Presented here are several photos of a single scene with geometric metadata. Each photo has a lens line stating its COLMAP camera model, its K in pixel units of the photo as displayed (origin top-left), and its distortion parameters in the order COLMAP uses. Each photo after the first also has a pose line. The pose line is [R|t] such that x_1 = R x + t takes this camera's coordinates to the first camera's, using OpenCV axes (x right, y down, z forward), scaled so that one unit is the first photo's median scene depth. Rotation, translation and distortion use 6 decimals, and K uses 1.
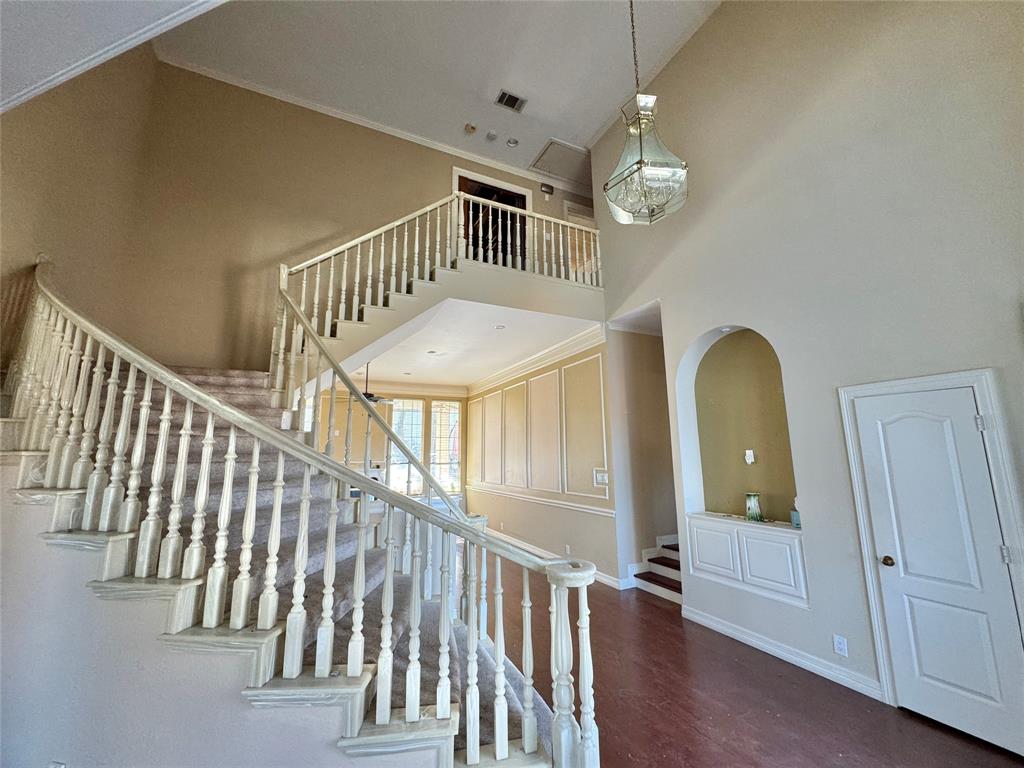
lens RADIAL K [[408.9, 0, 514.2], [0, 408.9, 377.8], [0, 0, 1]] dist [-0.002502, -0.000087]
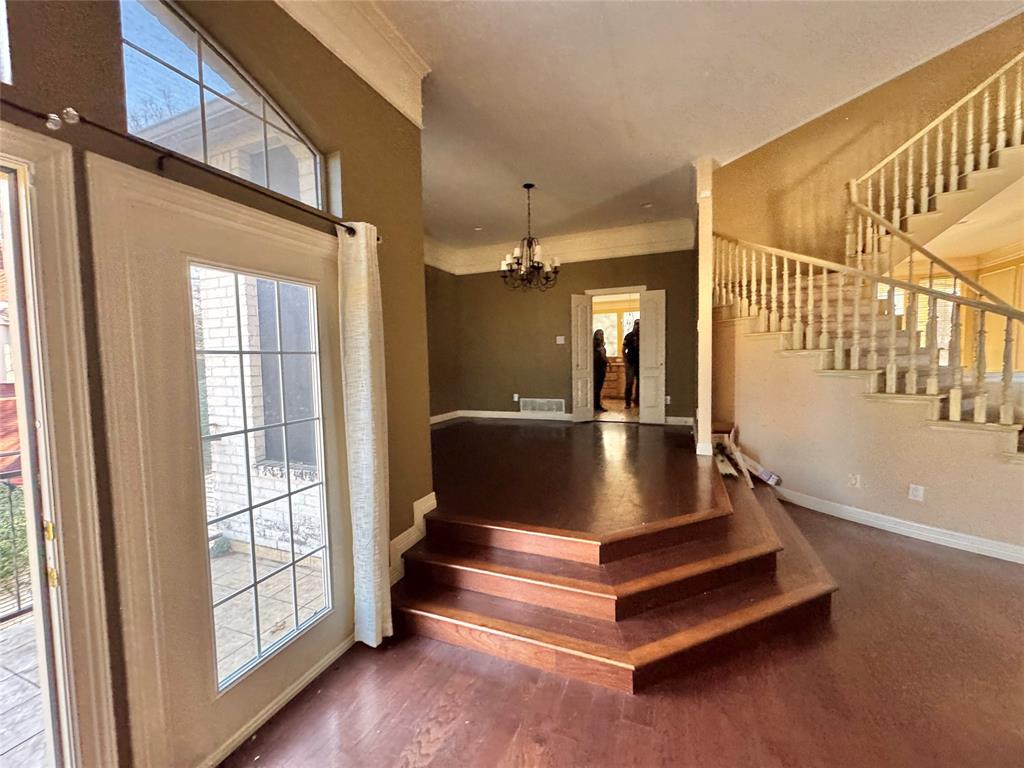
lens RADIAL K [[408.9, 0, 513.4], [0, 408.9, 381.2], [0, 0, 1]] dist [-0.002502, -0.000087]
pose [[0.660069, 0.037586, -0.750264, -0.331059], [0.152649, 0.971199, 0.182952, -0.079936], [0.735532, -0.235288, 0.635321, -0.703888]]
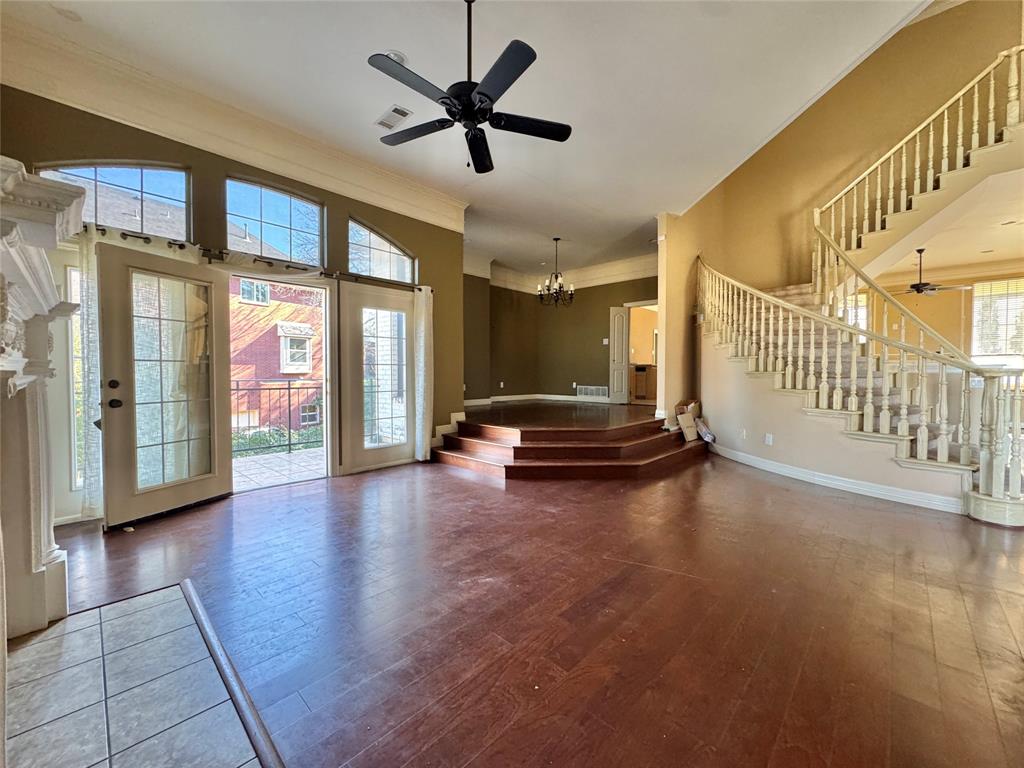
lens RADIAL K [[408.9, 0, 515.6], [0, 408.9, 381.5], [0, 0, 1]] dist [-0.002502, -0.000087]
pose [[0.355269, 0.035229, -0.934100, 0.502805], [0.168425, 0.980523, 0.101038, 0.007045], [0.919466, -0.193221, 0.342416, -0.699328]]
